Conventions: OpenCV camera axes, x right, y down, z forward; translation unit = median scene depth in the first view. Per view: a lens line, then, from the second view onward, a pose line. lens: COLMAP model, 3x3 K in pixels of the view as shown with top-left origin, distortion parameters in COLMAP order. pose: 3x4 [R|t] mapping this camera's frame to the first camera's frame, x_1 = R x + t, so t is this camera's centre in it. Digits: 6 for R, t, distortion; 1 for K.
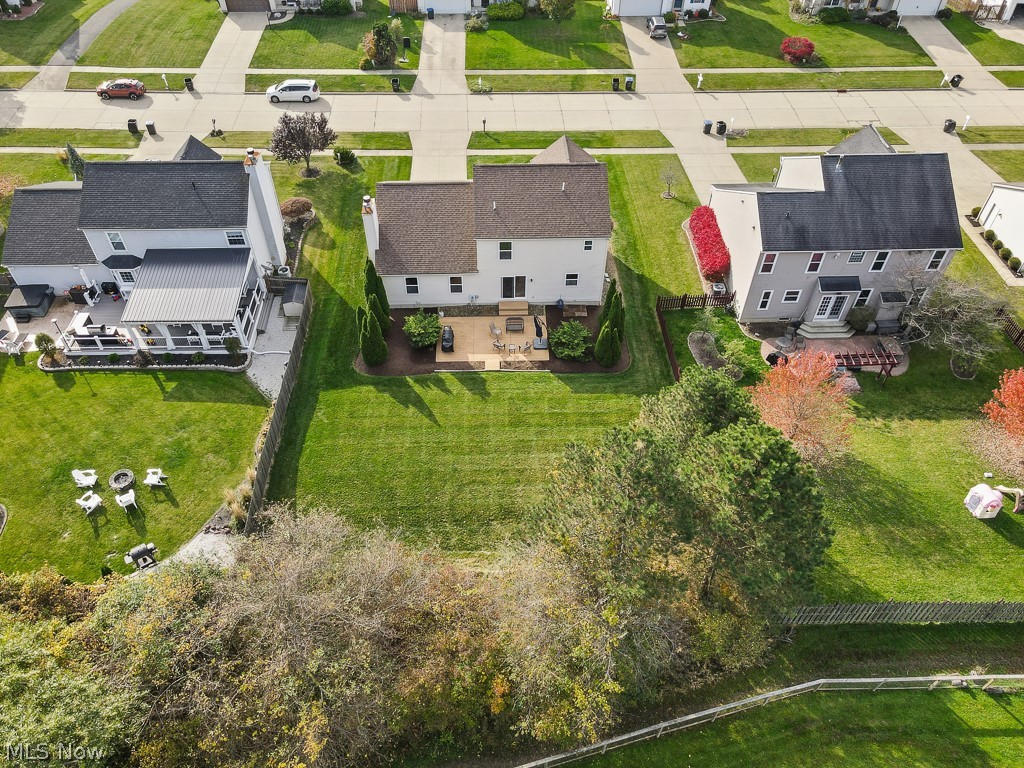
lens RADIAL K [[752.1, 0, 498.3], [0, 752.1, 382.4], [0, 0, 1]] dist [0.005360, 0.003066]
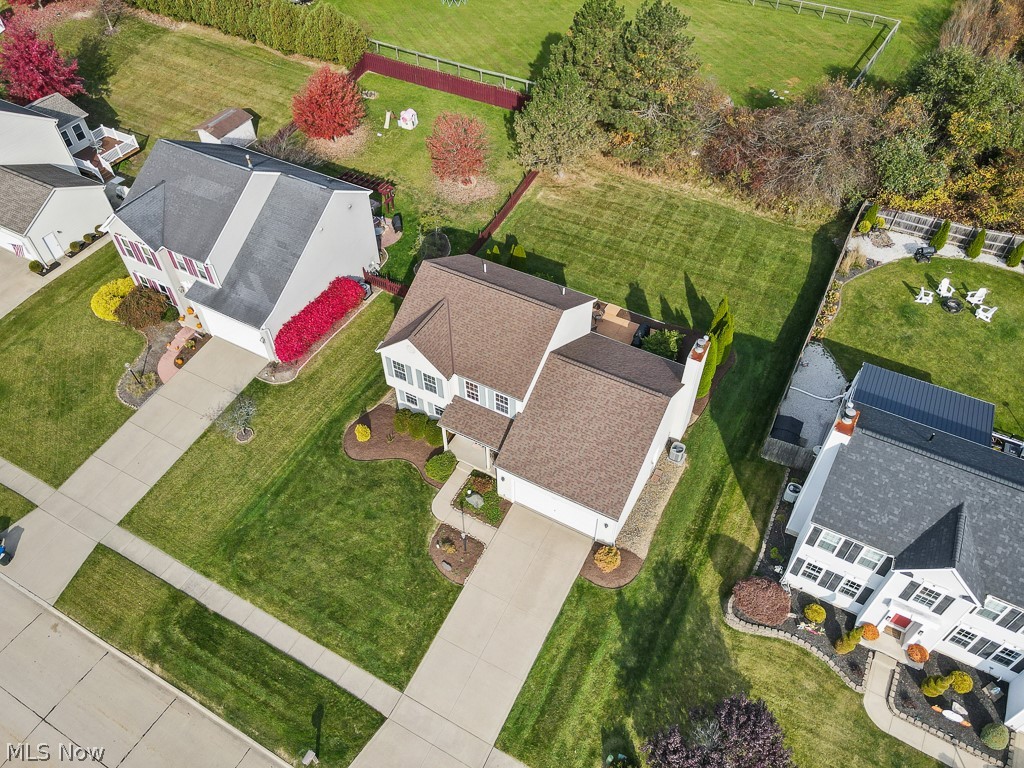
lens RADIAL K [[750.9, 0, 512.0], [0, 750.9, 384.0], [0, 0, 1]] dist [0.008198, 0.012928]
pose [[-0.862341, -0.368493, 0.347247, -0.291931], [0.373280, 0.000684, 0.927718, -1.054019], [-0.342095, 0.929630, 0.136962, 0.986753]]
